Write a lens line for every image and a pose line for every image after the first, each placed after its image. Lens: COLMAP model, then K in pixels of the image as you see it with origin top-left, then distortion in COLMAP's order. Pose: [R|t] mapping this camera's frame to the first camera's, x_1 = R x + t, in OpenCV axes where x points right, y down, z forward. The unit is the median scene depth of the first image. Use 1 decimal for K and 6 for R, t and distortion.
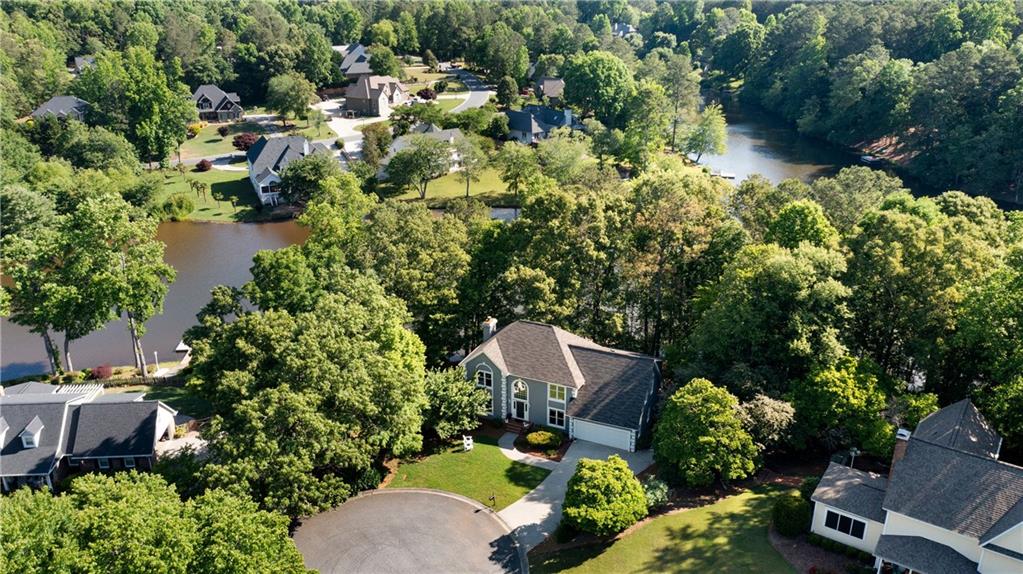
lens RADIAL K [[848.5, 0, 513.0], [0, 848.5, 285.7], [0, 0, 1]] dist [-0.011954, -0.005573]
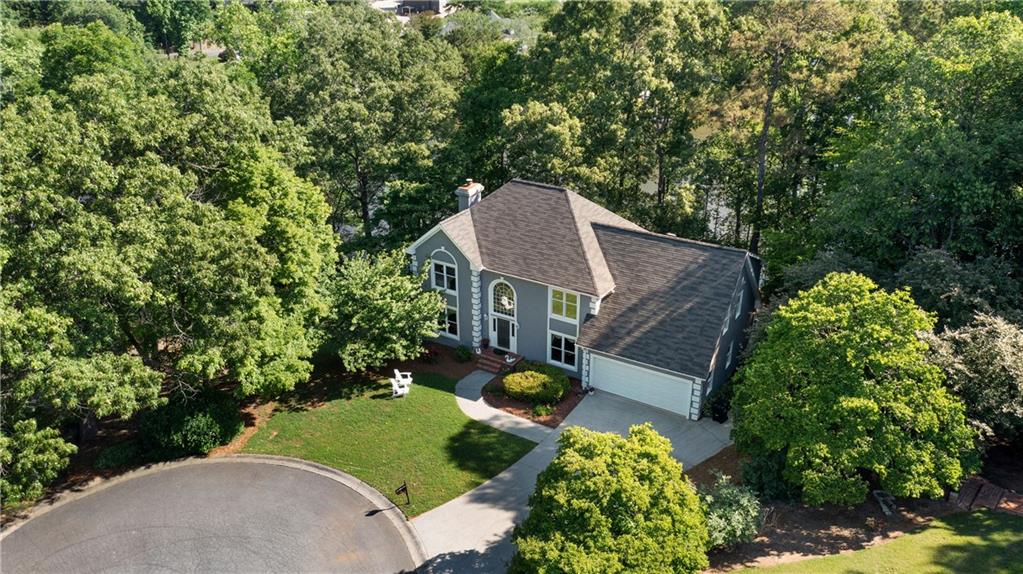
lens RADIAL K [[848.5, 0, 508.6], [0, 848.5, 288.7], [0, 0, 1]] dist [-0.011954, -0.005573]
pose [[0.992419, 0.055114, -0.109848, 0.079539], [-0.049012, 0.997142, 0.057496, 0.088609], [0.112703, -0.051677, 0.992284, 0.461425]]
